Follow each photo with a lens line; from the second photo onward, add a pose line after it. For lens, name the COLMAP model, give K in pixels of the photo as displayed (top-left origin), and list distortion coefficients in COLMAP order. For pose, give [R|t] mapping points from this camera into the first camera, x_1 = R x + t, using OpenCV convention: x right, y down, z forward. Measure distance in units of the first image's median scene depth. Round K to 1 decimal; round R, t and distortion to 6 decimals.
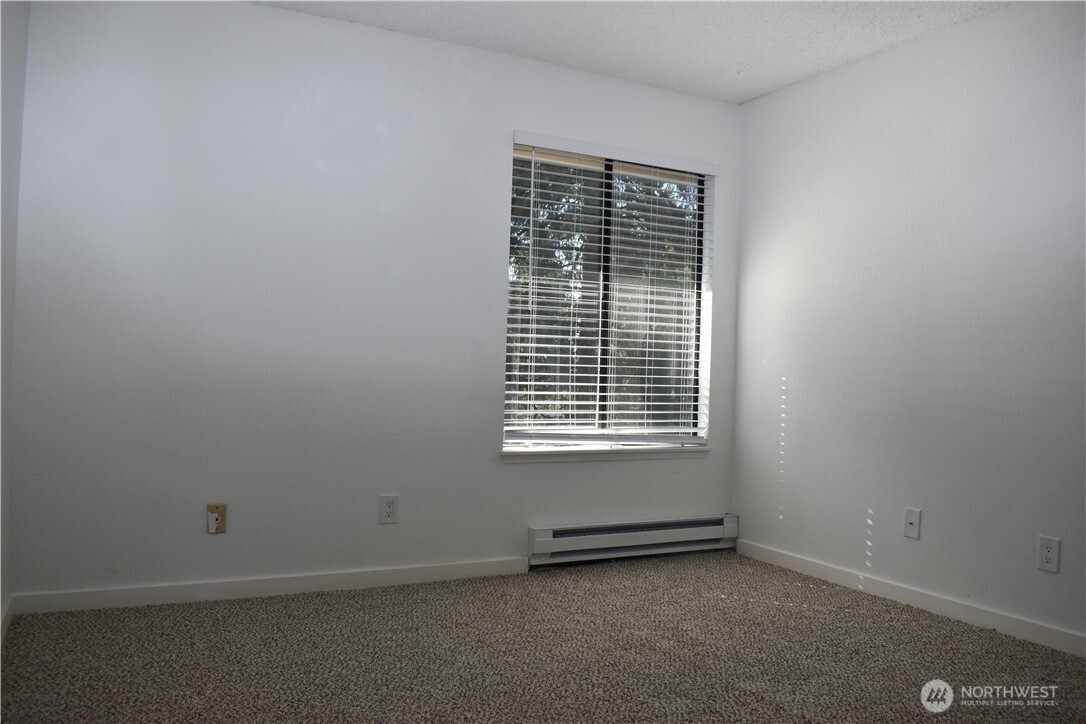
lens RADIAL K [[846.6, 0, 543.0], [0, 846.6, 362.0], [0, 0, 1]] dist [-0.092845, 0.006731]
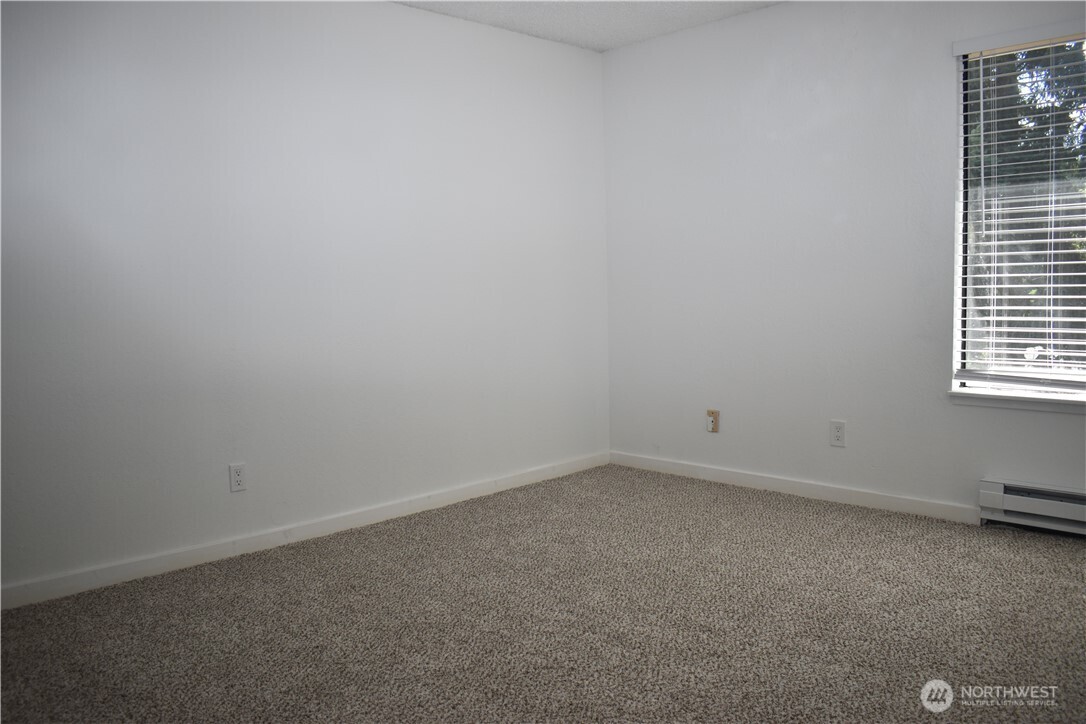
lens RADIAL K [[846.6, 0, 543.0], [0, 846.6, 362.0], [0, 0, 1]] dist [-0.092845, 0.006731]
pose [[0.273721, 0.040274, -0.960966, 0.762375], [0.029679, 0.998294, 0.050292, 0.014101], [0.961351, -0.042286, 0.272058, 0.331514]]
